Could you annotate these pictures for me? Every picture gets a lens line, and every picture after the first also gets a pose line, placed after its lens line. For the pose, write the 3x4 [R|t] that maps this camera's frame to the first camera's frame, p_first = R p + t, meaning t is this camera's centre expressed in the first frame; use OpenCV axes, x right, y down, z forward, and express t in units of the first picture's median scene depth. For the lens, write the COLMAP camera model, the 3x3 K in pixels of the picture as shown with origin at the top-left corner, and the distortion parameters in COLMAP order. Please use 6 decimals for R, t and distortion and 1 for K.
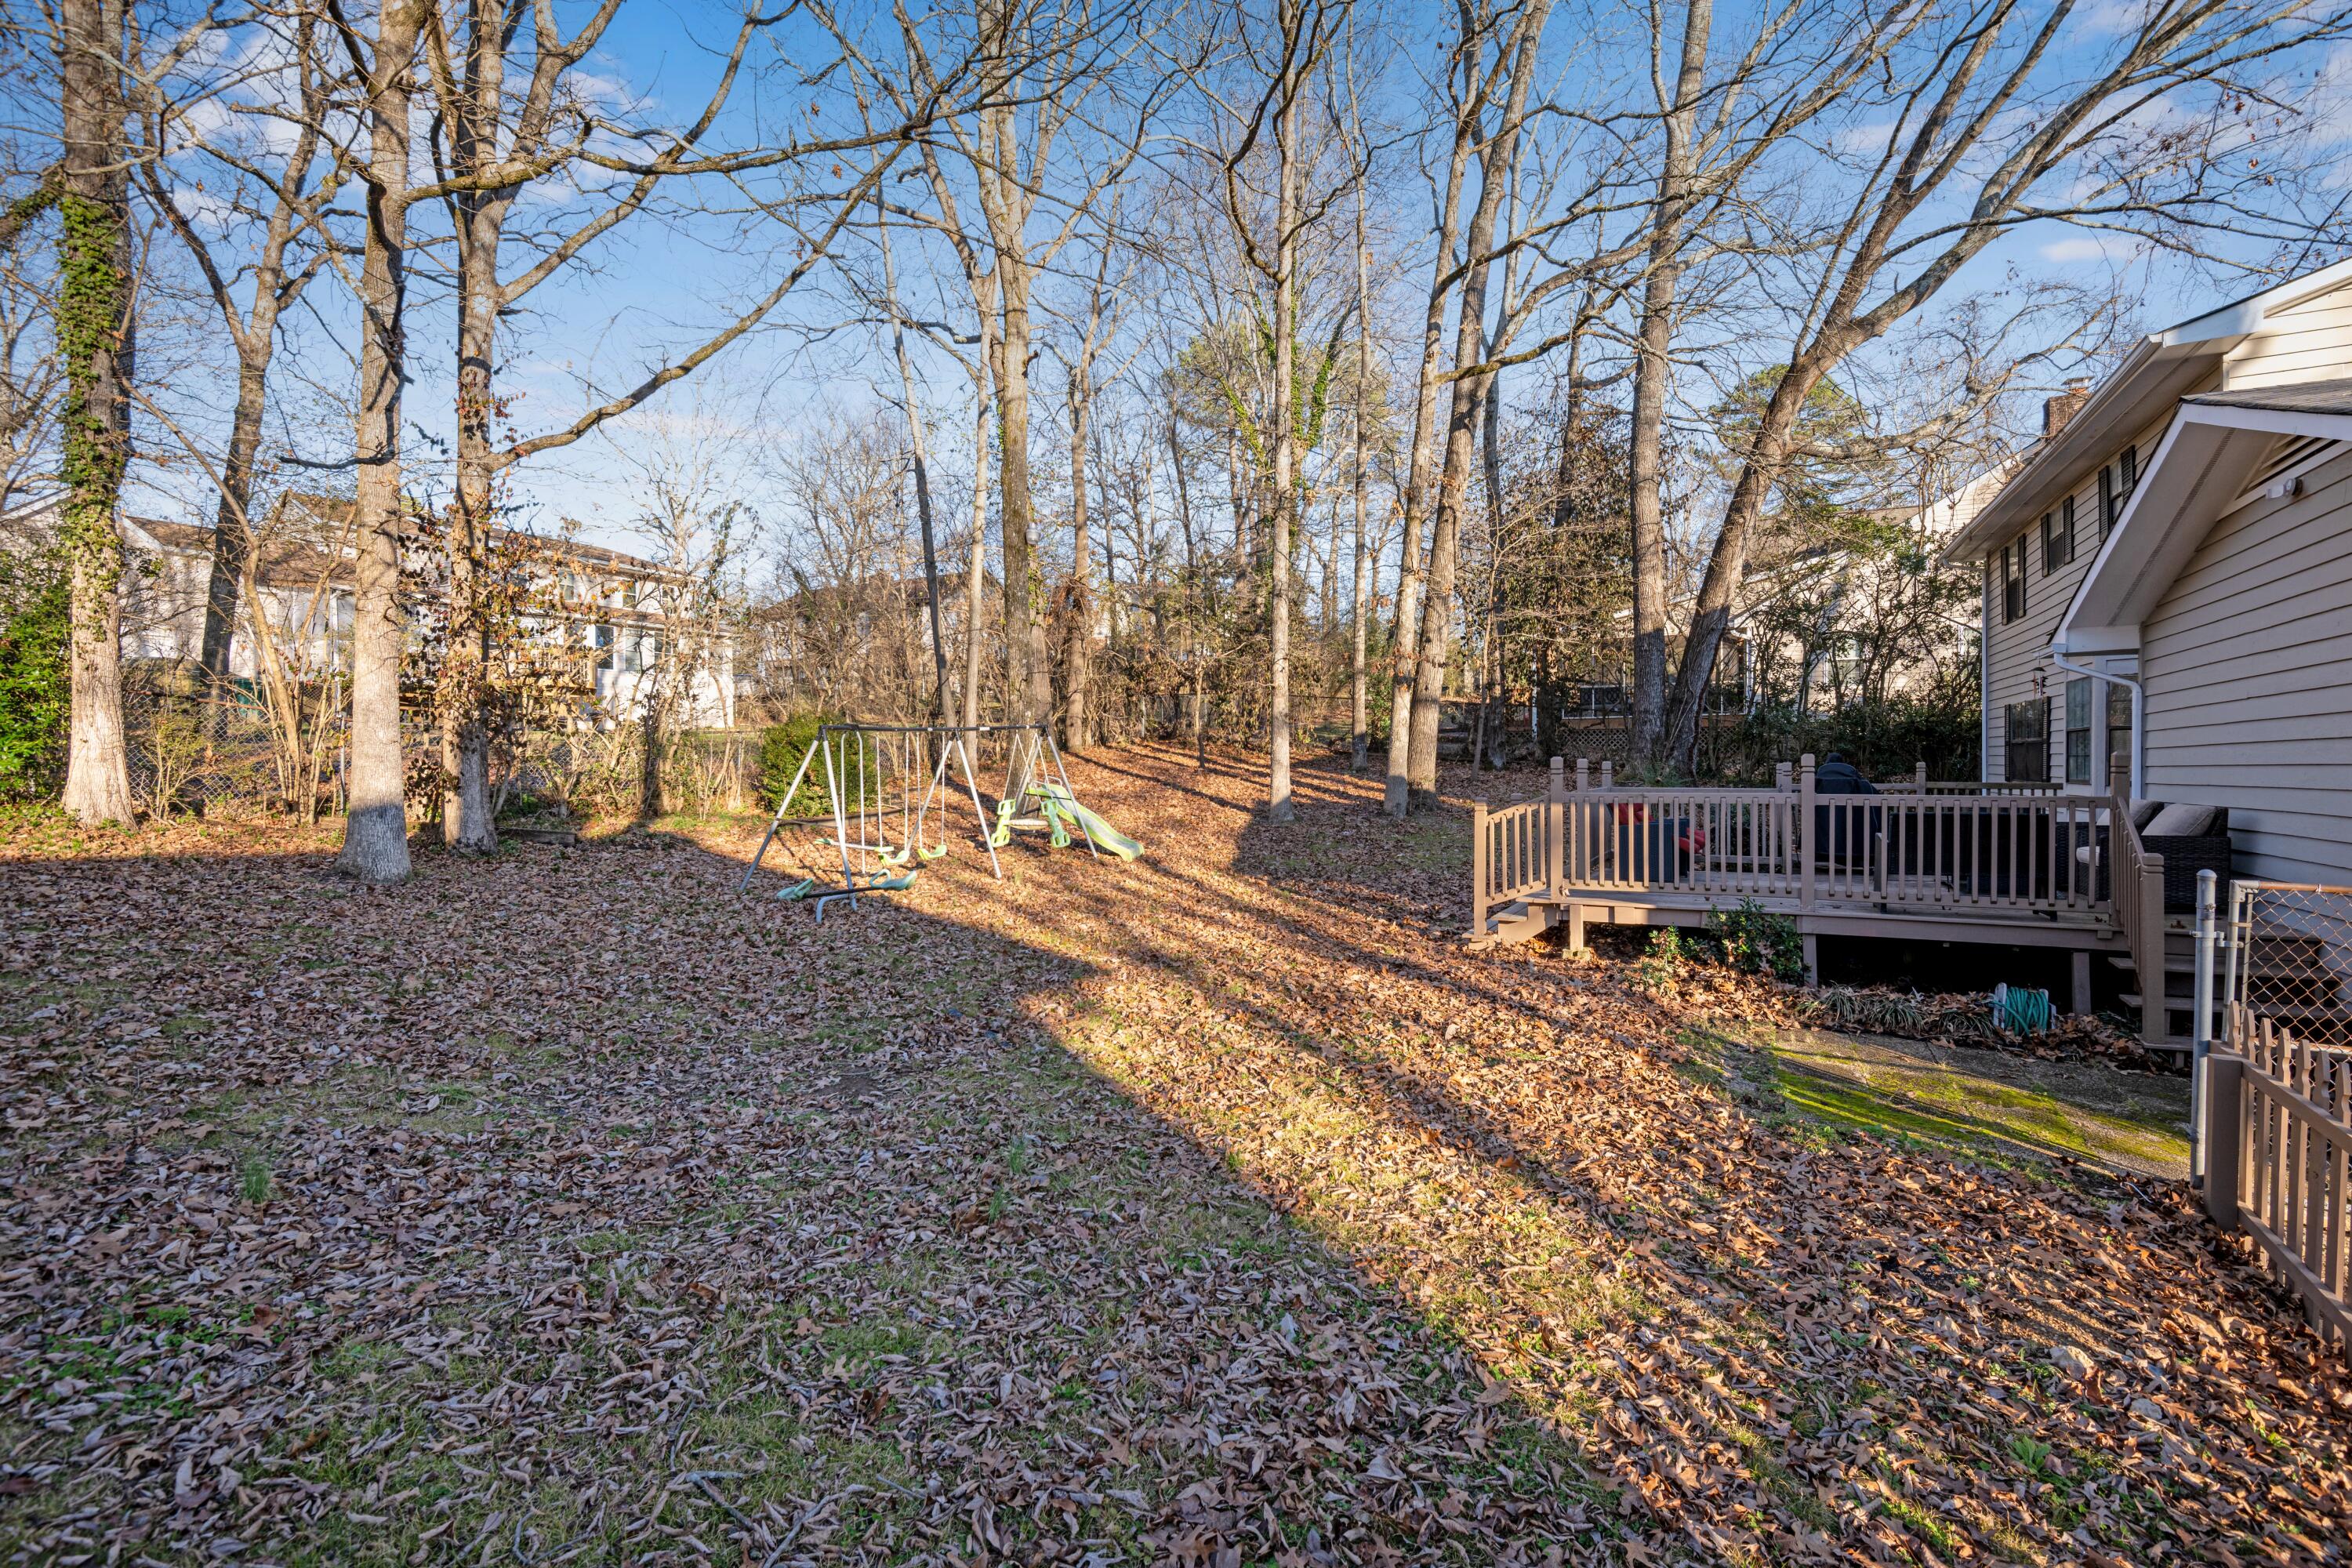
lens RADIAL K [[1138.2, 0, 1174.5], [0, 1138.2, 775.3], [0, 0, 1]] dist [-0.007877, -0.003699]
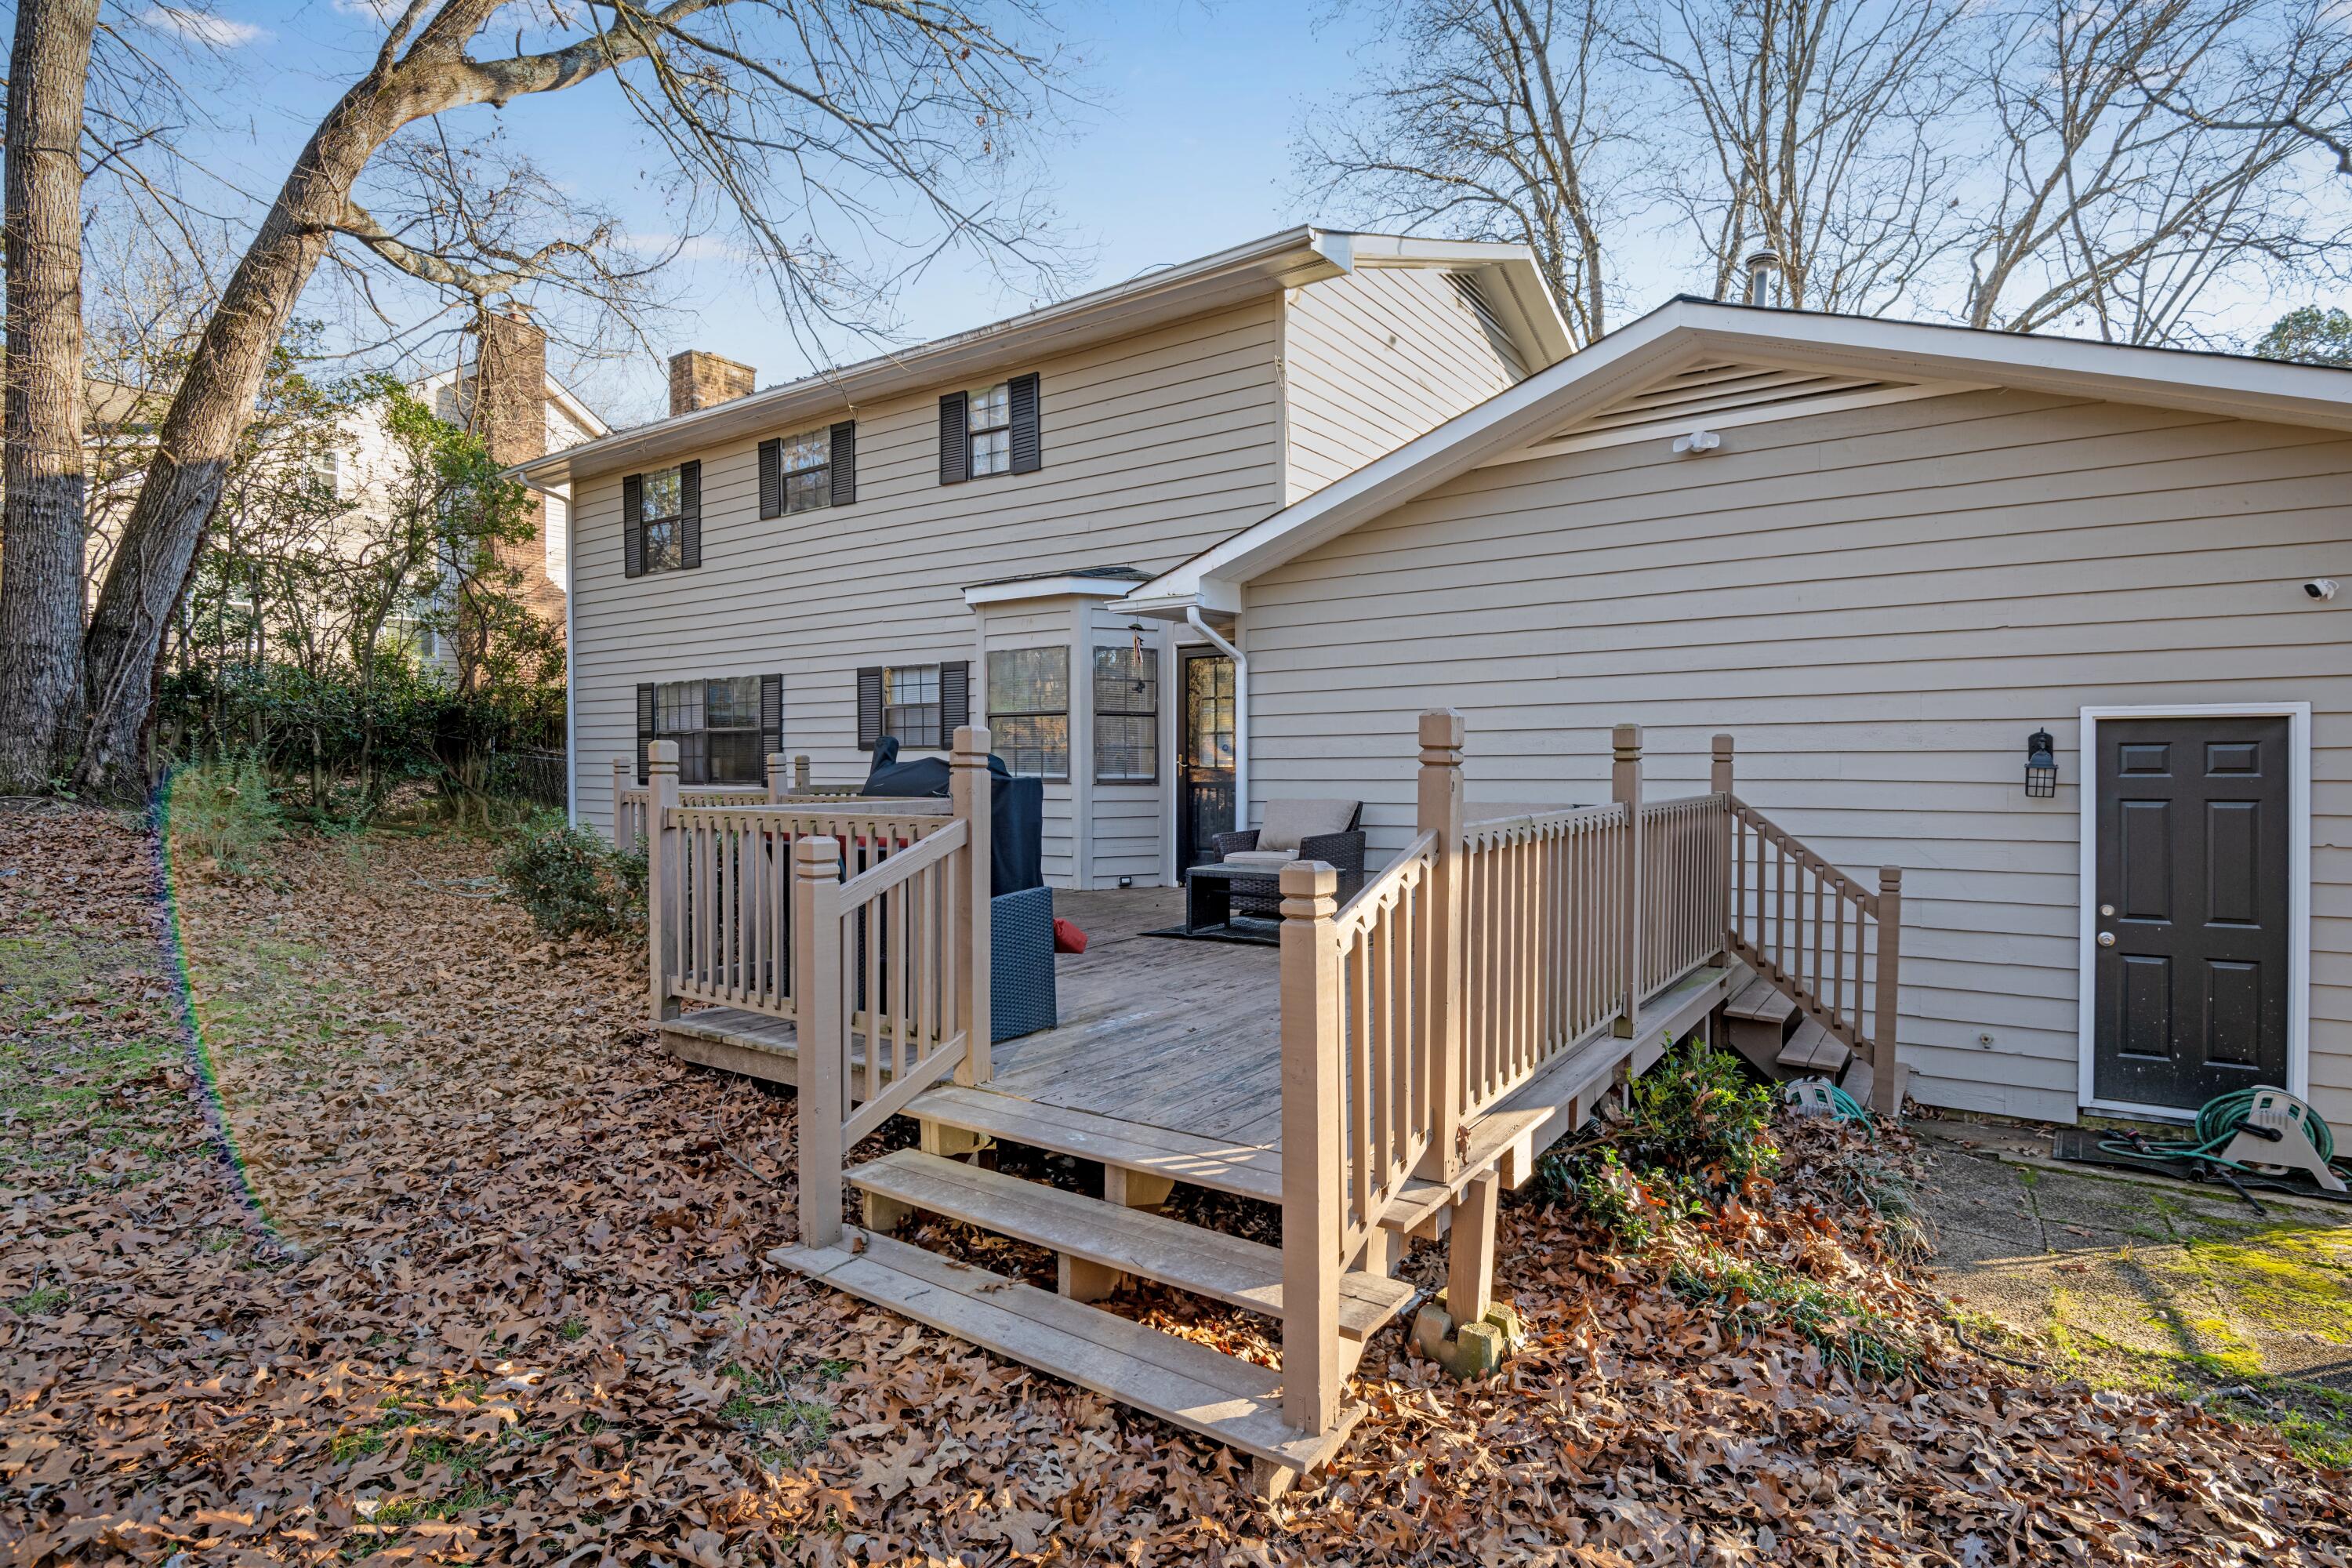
lens RADIAL K [[1176.2, 0, 1181.1], [0, 1176.2, 777.3], [0, 0, 1]] dist [-0.015196, -0.004937]
pose [[0.127877, -0.009896, 0.991741, 0.014005], [0.013459, 0.999875, 0.008242, -0.001707], [-0.991699, 0.012294, 0.127994, 1.030653]]
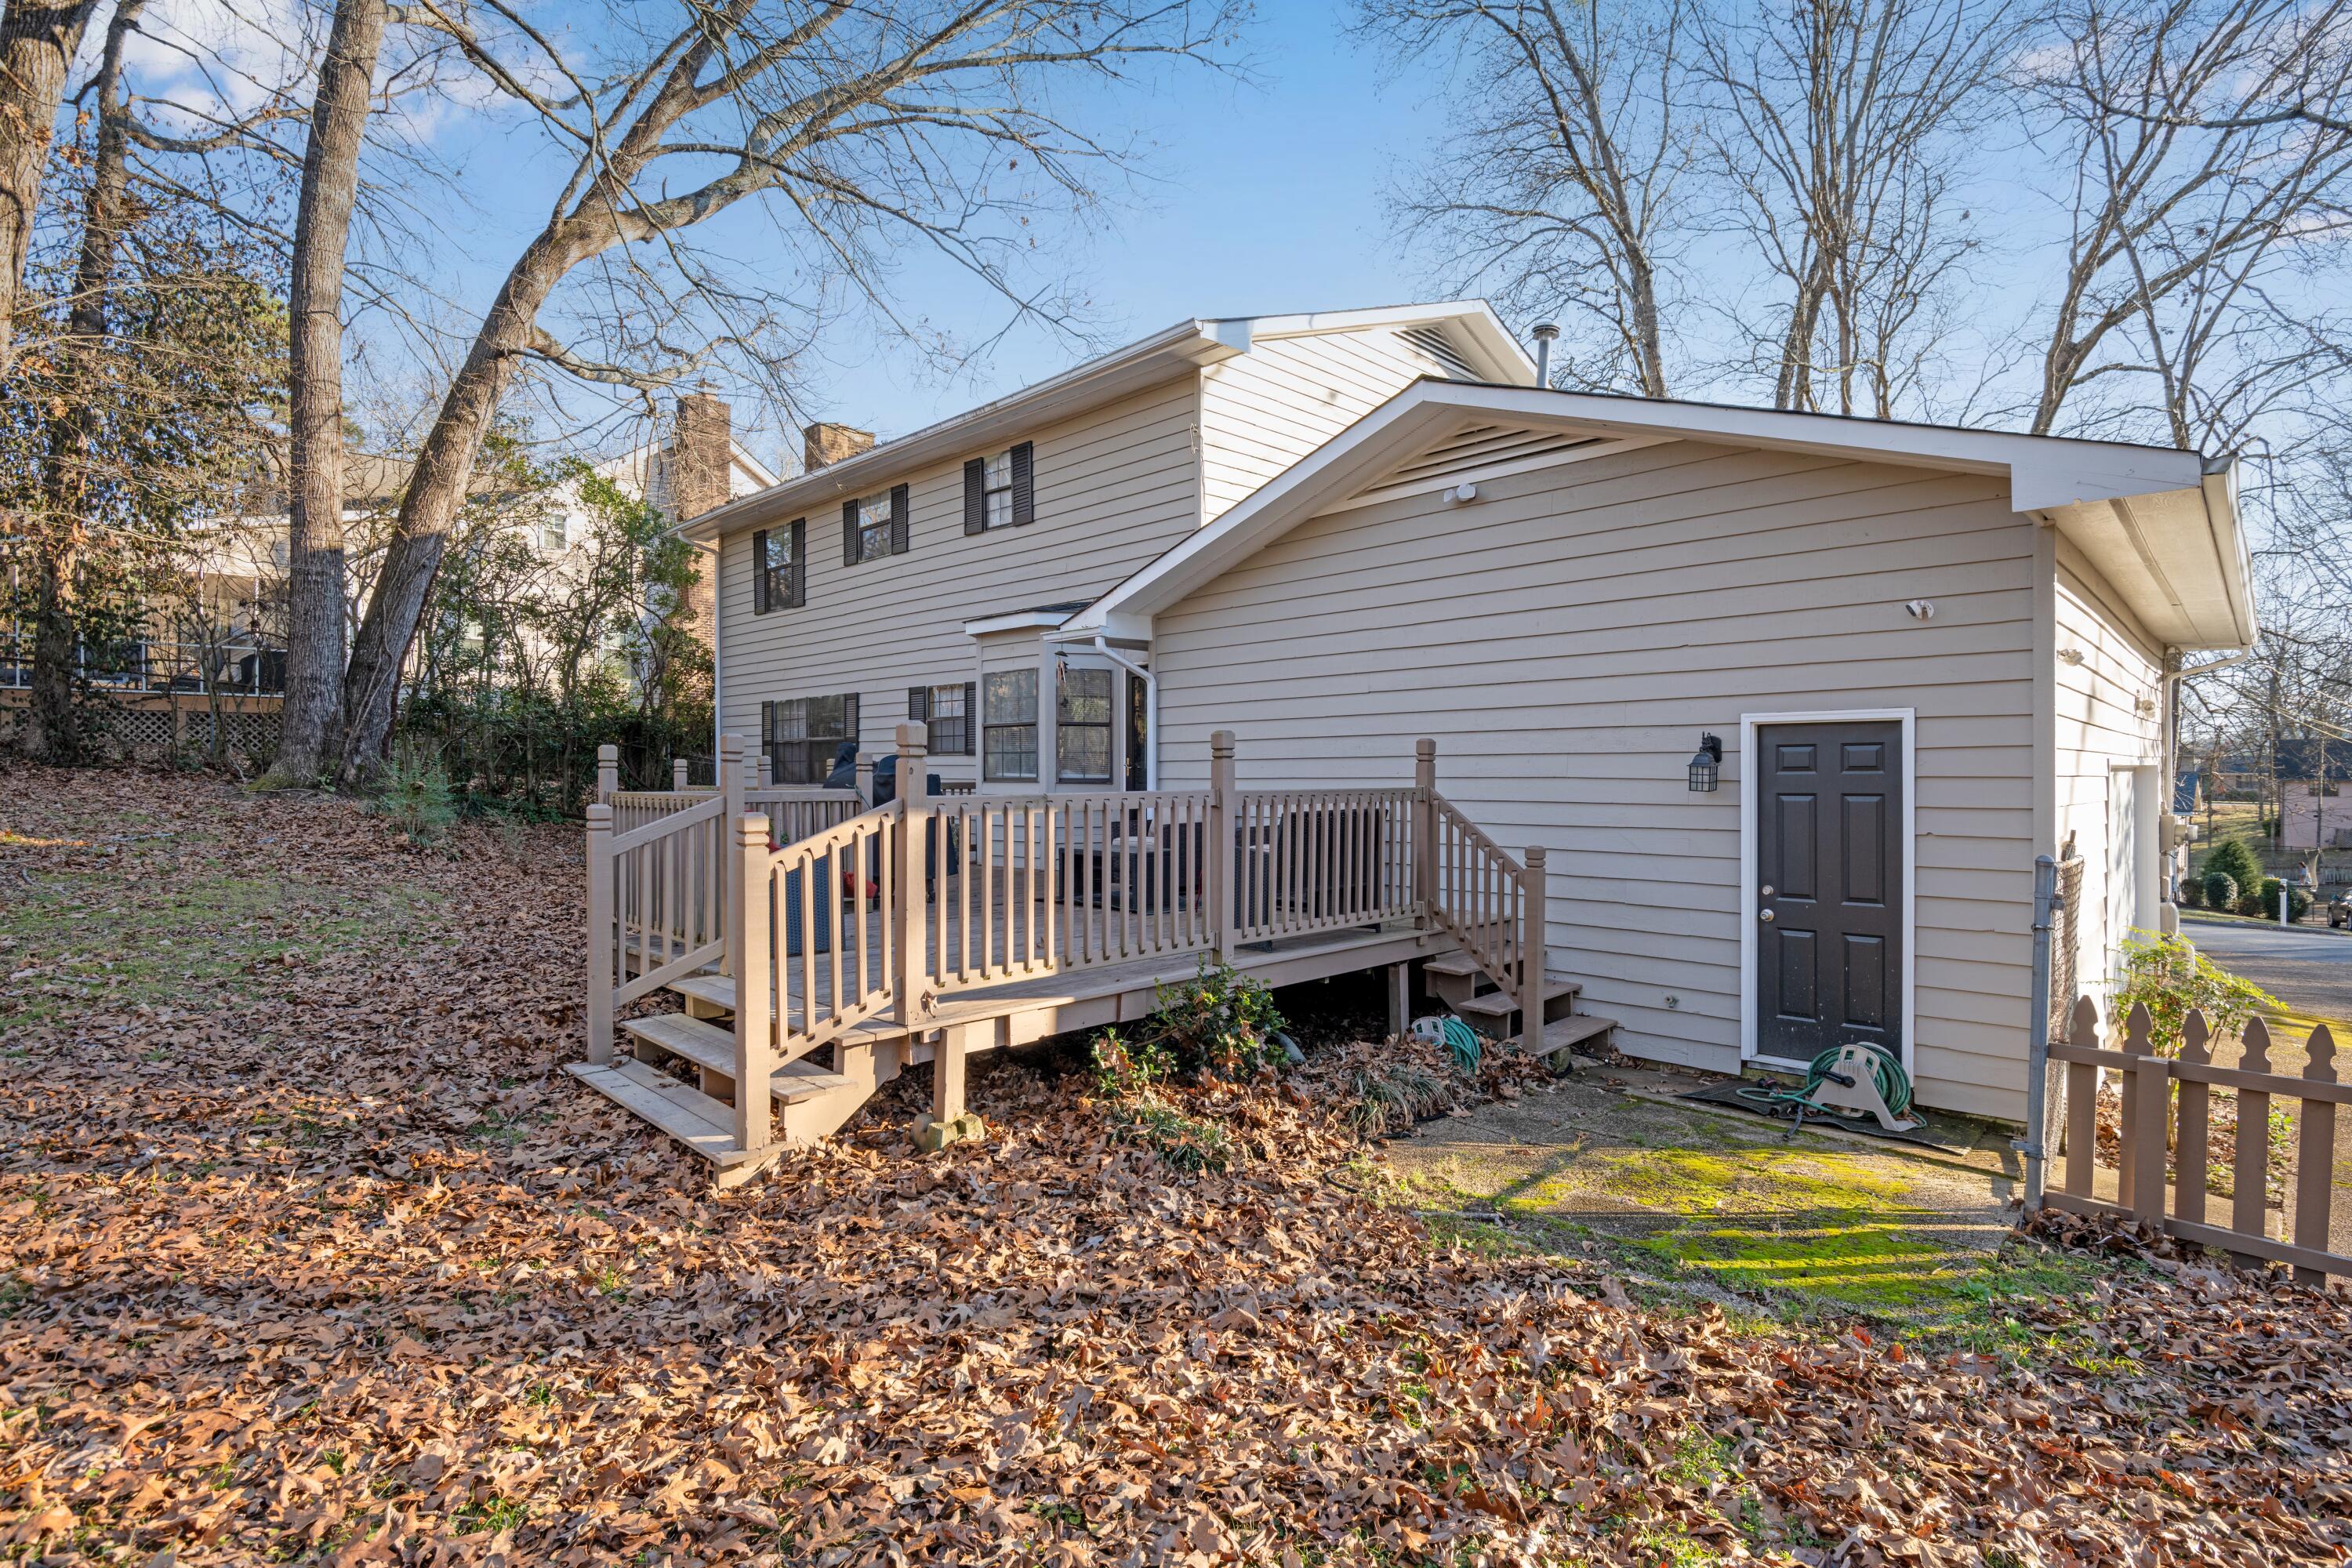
lens RADIAL K [[1138.2, 0, 1179.5], [0, 1138.2, 774.2], [0, 0, 1]] dist [-0.007877, -0.003699]
pose [[0.301326, 0.000057, 0.953521, -0.083742], [0.010765, 0.999936, -0.003462, 0.008458], [-0.953460, 0.011308, 0.301306, 0.750901]]
